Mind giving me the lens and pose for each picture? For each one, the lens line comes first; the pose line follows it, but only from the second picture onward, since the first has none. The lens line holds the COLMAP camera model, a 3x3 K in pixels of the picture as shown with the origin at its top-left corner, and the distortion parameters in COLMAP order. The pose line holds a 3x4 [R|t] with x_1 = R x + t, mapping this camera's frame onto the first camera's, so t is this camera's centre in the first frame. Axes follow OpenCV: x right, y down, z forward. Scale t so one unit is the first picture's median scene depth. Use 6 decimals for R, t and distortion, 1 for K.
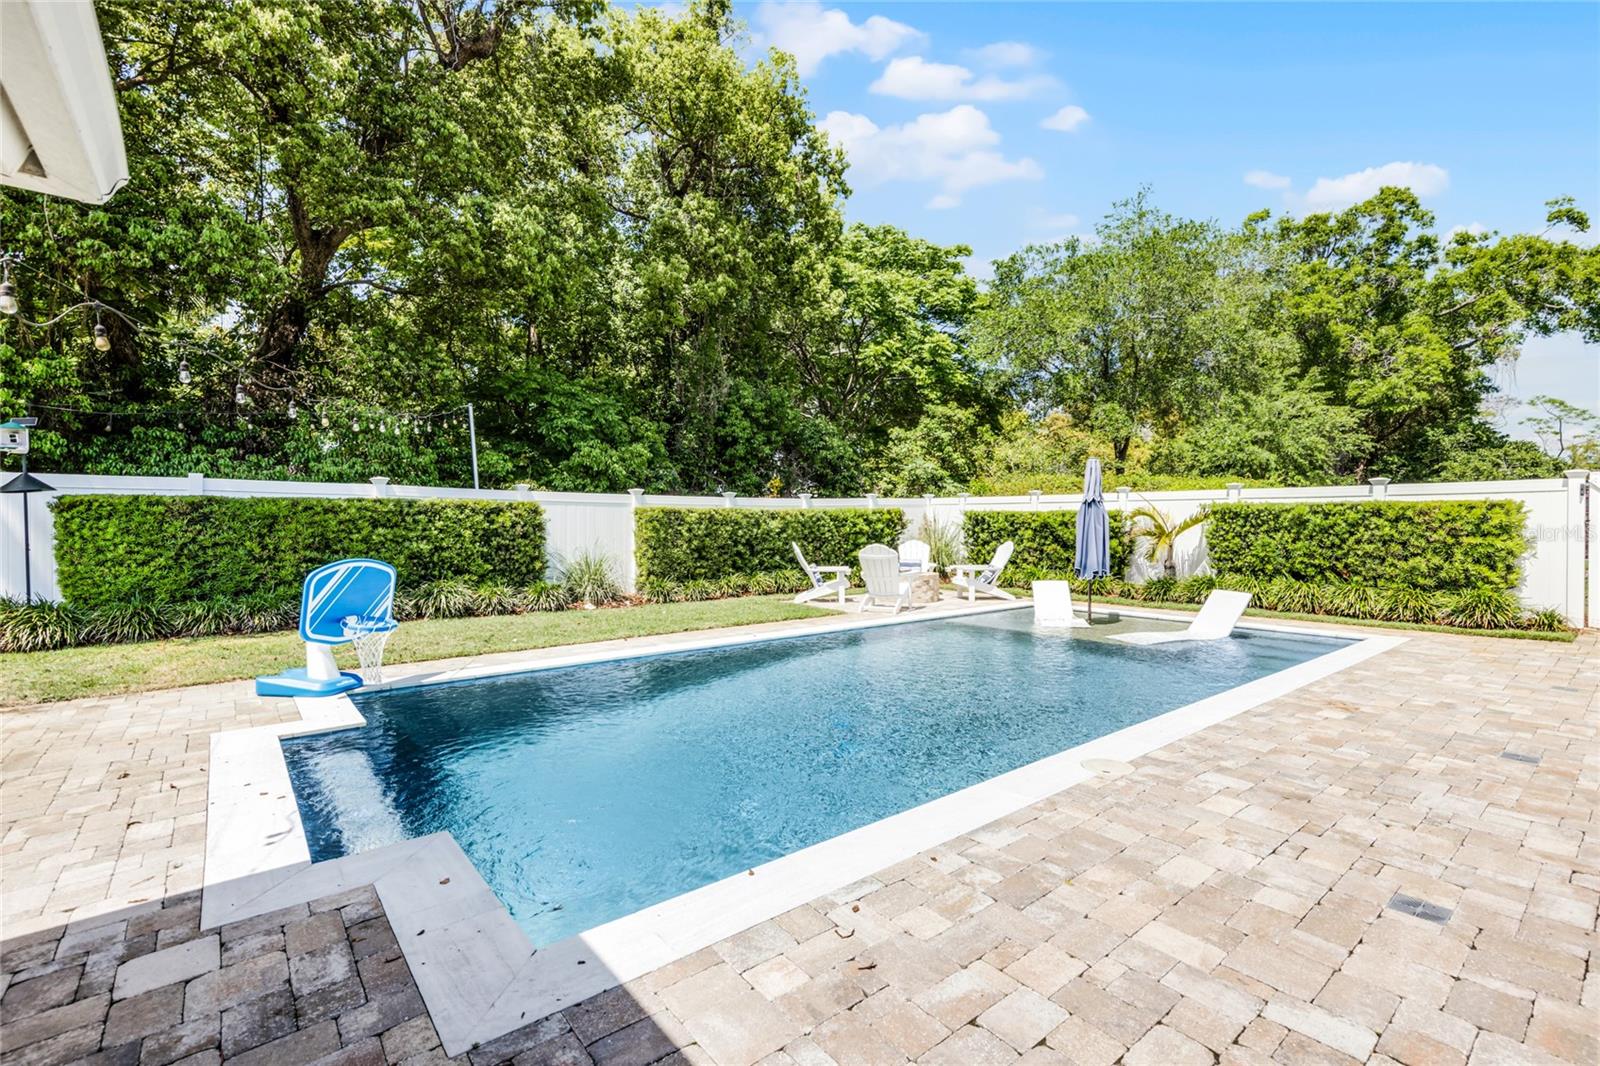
lens RADIAL K [[721.6, 0, 831.3], [0, 721.6, 527.7], [0, 0, 1]] dist [0.002624, 0.000105]
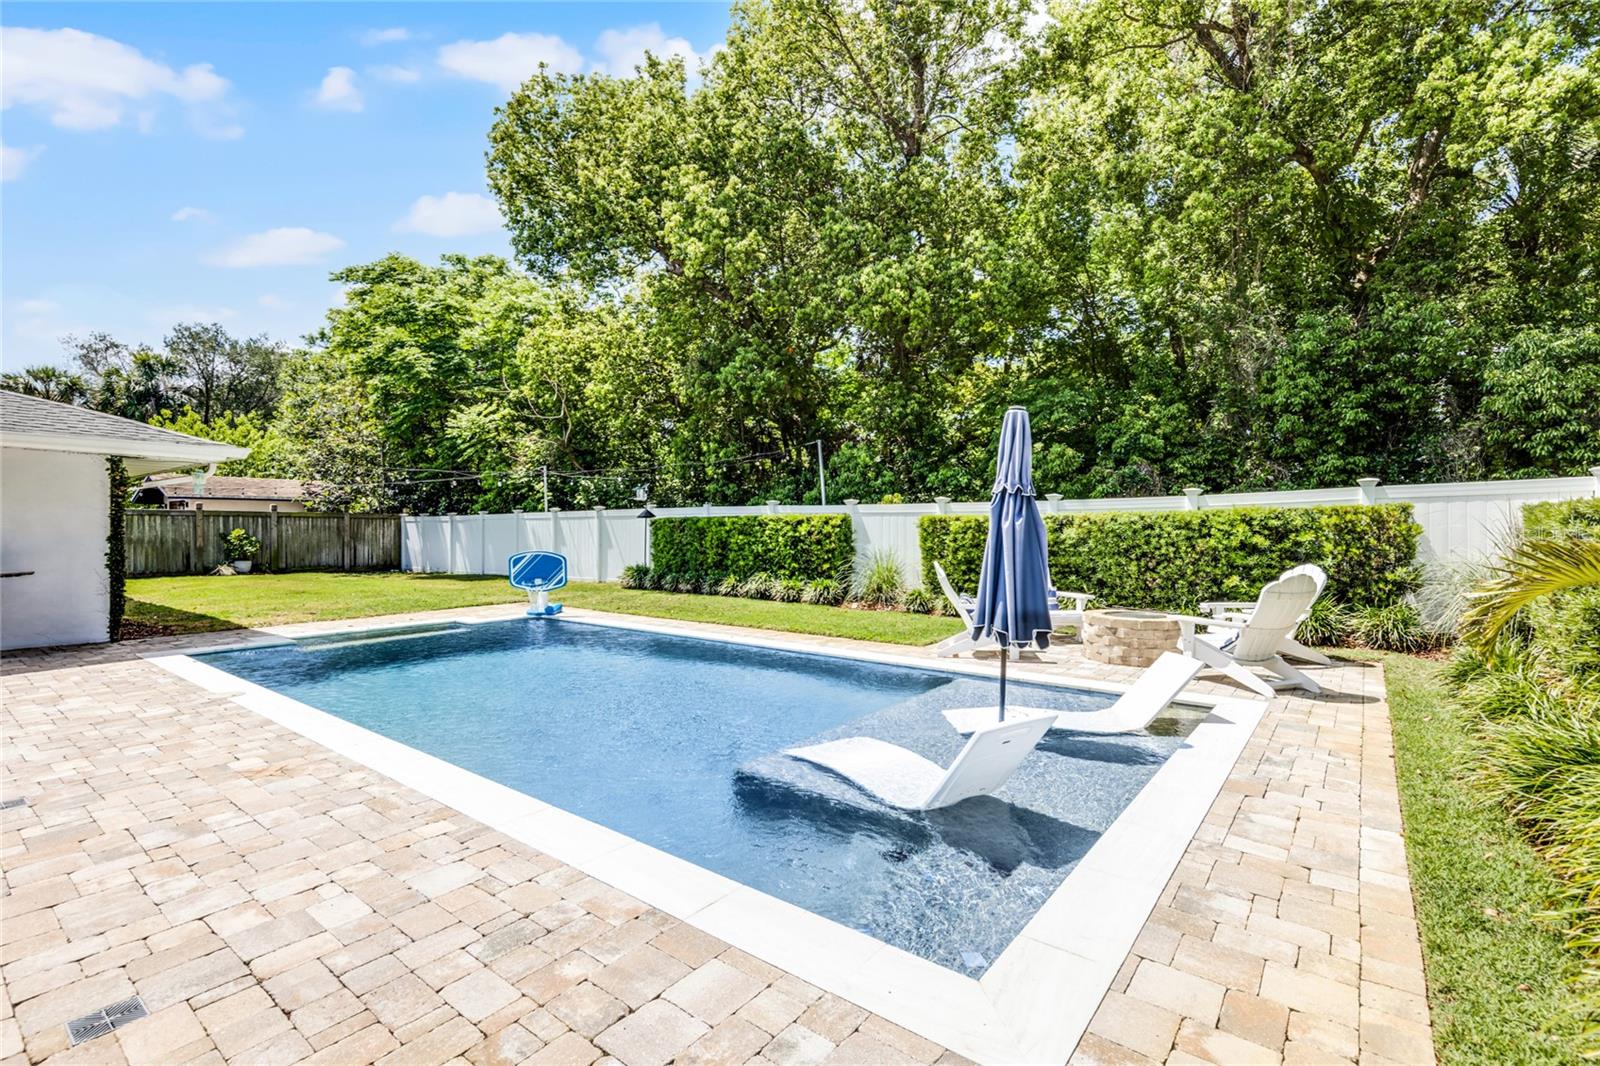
lens RADIAL K [[721.6, 0, 806.7], [0, 721.6, 530.3], [0, 0, 1]] dist [0.002624, 0.000105]
pose [[0.199825, 0.005945, -0.979813, 0.691946], [0.000105, 0.999981, 0.006088, -0.014887], [0.979832, -0.001320, 0.199821, 0.640876]]
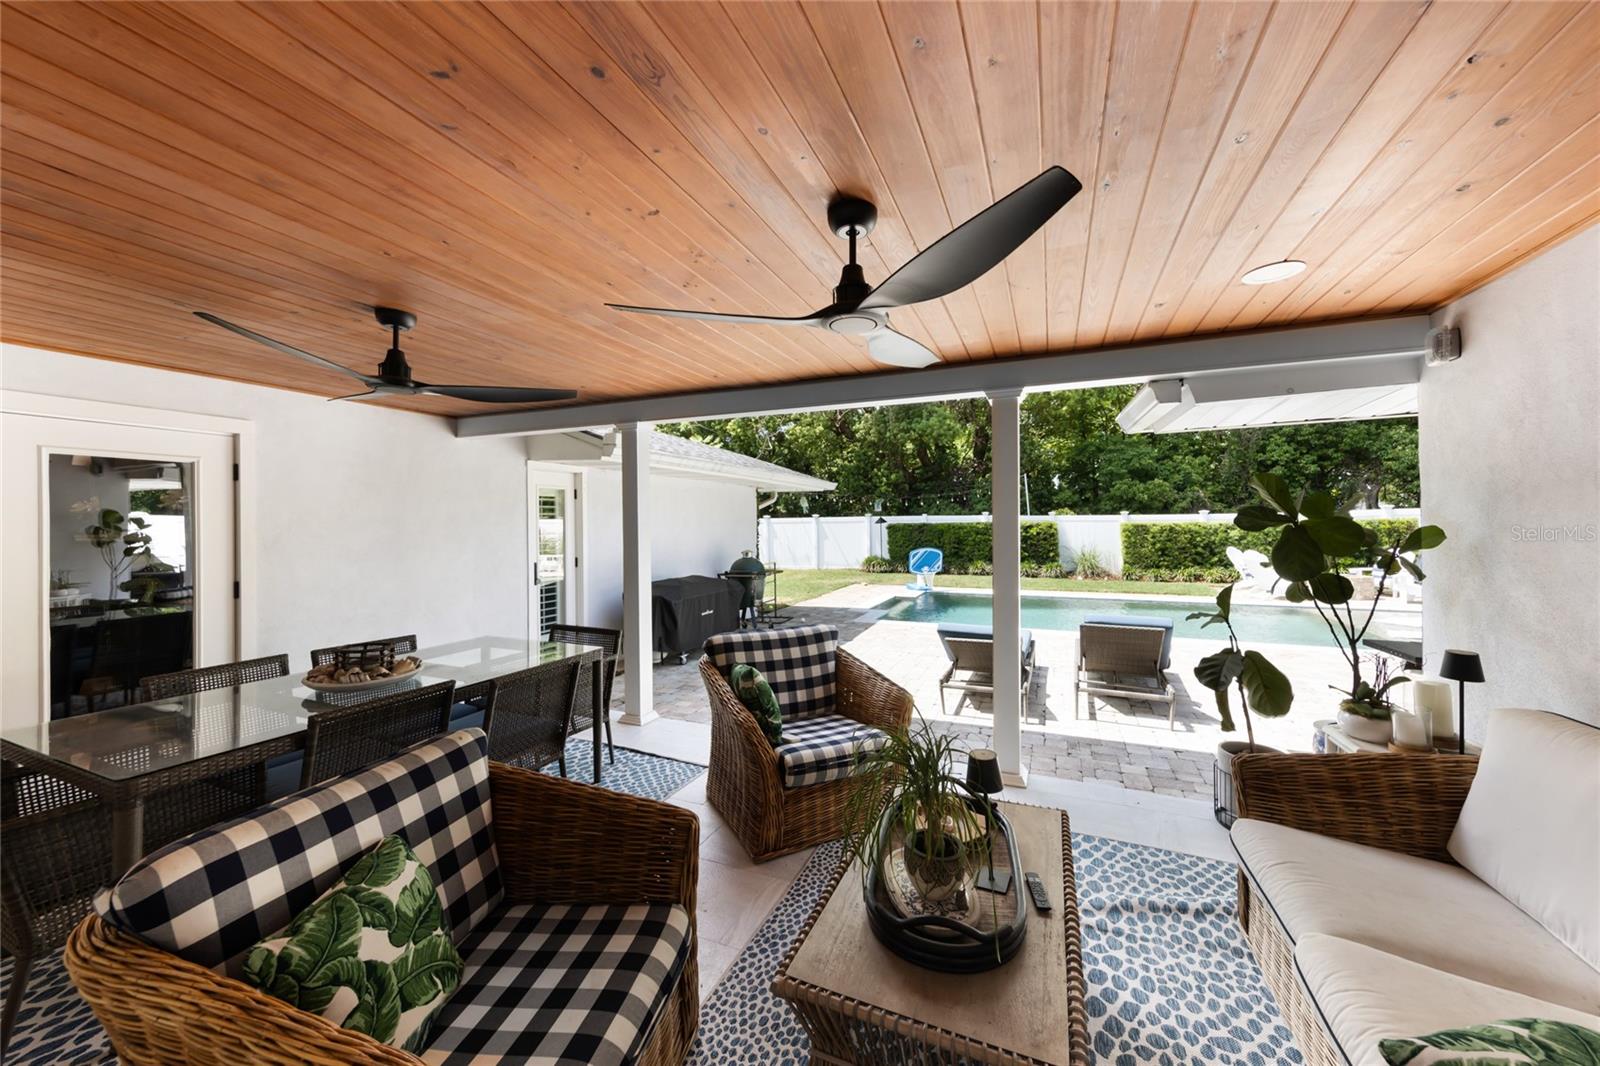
lens RADIAL K [[583.6, 0, 798.0], [0, 583.6, 525.1], [0, 0, 1]] dist [0.000495, -0.000339]
pose [[0.440175, -0.000439, -0.897912, 0.626726], [0.003331, 0.999994, 0.001144, -0.027928], [0.897906, -0.003495, 0.440174, -0.274467]]
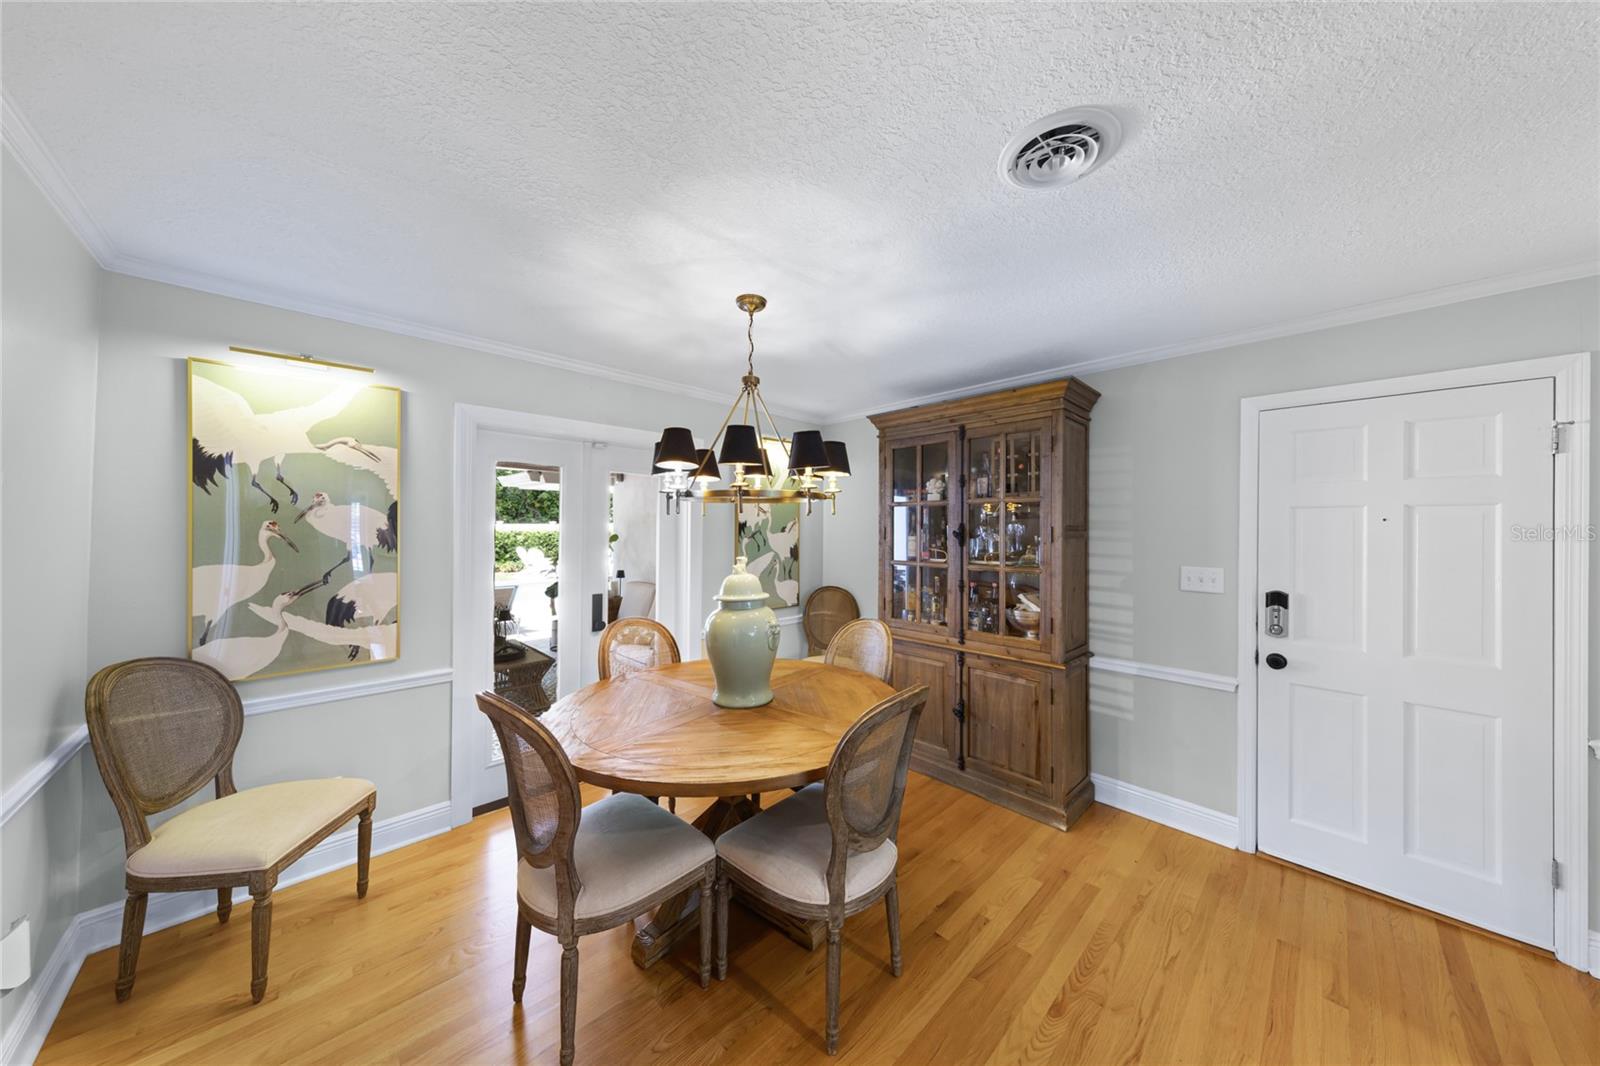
lens RADIAL K [[512.5, 0, 801.9], [0, 512.5, 528.0], [0, 0, 1]] dist [0.000947, 0.000077]
pose [[0.998470, 0.007274, 0.054807, 0.708016], [-0.006888, 0.999950, -0.007220, -0.030376], [-0.054857, 0.006831, 0.998471, -0.536676]]
